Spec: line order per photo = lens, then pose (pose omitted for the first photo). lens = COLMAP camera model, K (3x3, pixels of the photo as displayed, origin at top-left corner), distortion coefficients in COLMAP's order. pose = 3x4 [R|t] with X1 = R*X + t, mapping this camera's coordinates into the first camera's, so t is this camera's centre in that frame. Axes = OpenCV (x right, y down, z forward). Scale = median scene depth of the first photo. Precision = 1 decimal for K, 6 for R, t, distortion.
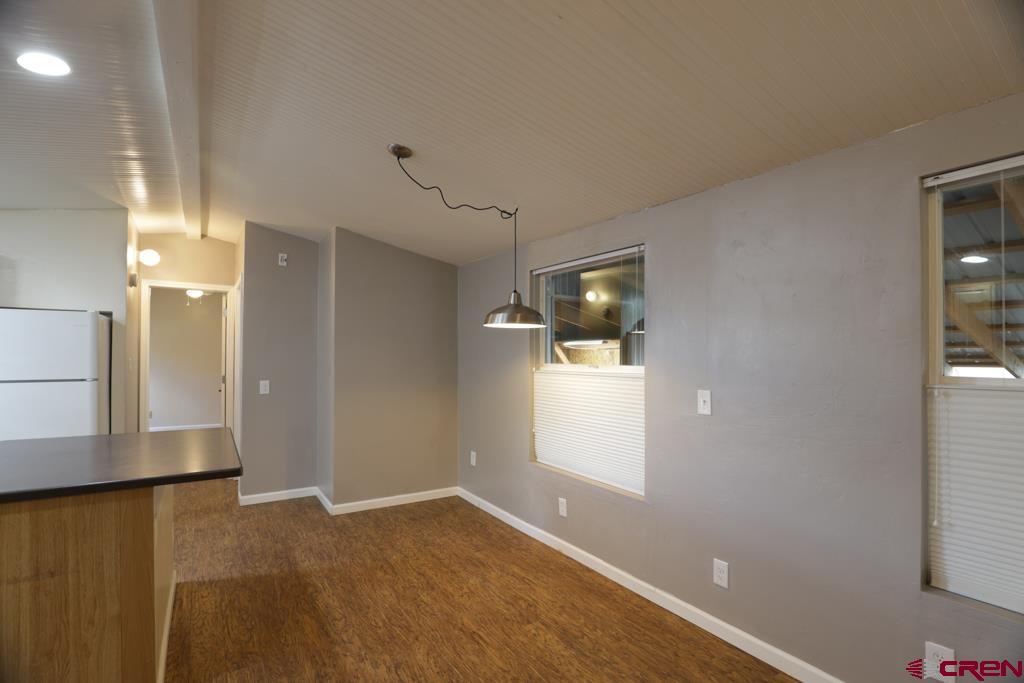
lens RADIAL K [[478.3, 0, 508.1], [0, 478.3, 352.1], [0, 0, 1]] dist [-0.034912, 0.007930]
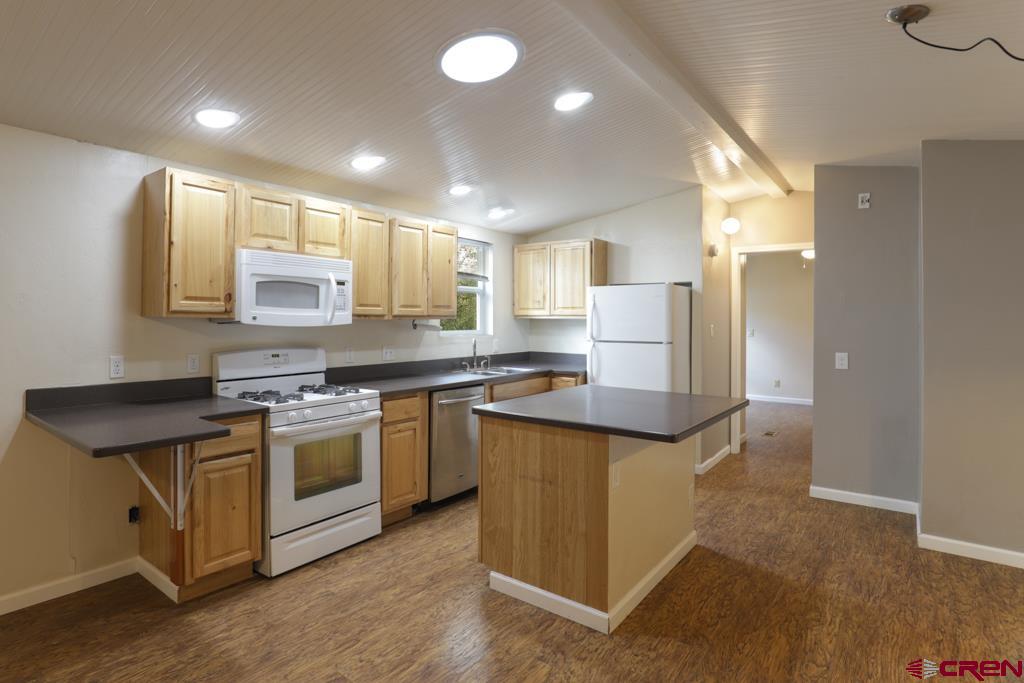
lens RADIAL K [[539.8, 0, 476.7], [0, 539.8, 315.3], [0, 0, 1]] dist [-0.037412, 0.008016]
pose [[0.310881, -0.010062, -0.950396, 0.214034], [0.002048, 0.999949, -0.009917, 0.004186], [0.950447, 0.001136, 0.310886, 0.153258]]
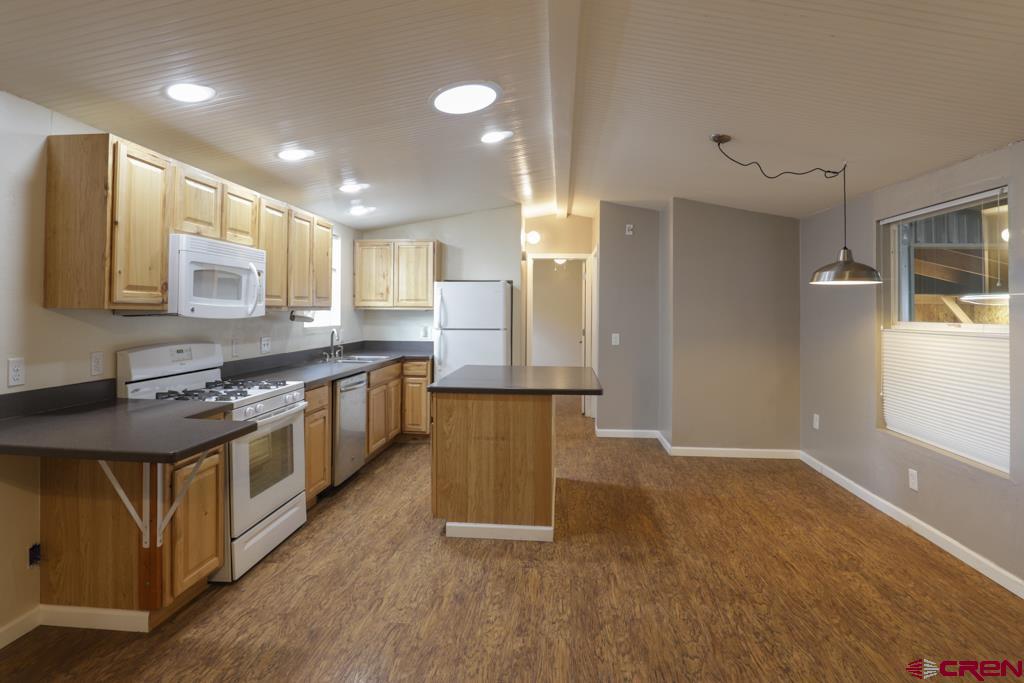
lens RADIAL K [[534.0, 0, 514.6], [0, 534.0, 305.8], [0, 0, 1]] dist [-0.029914, 0.001153]
pose [[0.791048, -0.006069, -0.611724, 0.130700], [0.002125, 0.999972, -0.007174, -0.000360], [0.611750, 0.004375, 0.791039, -0.267083]]
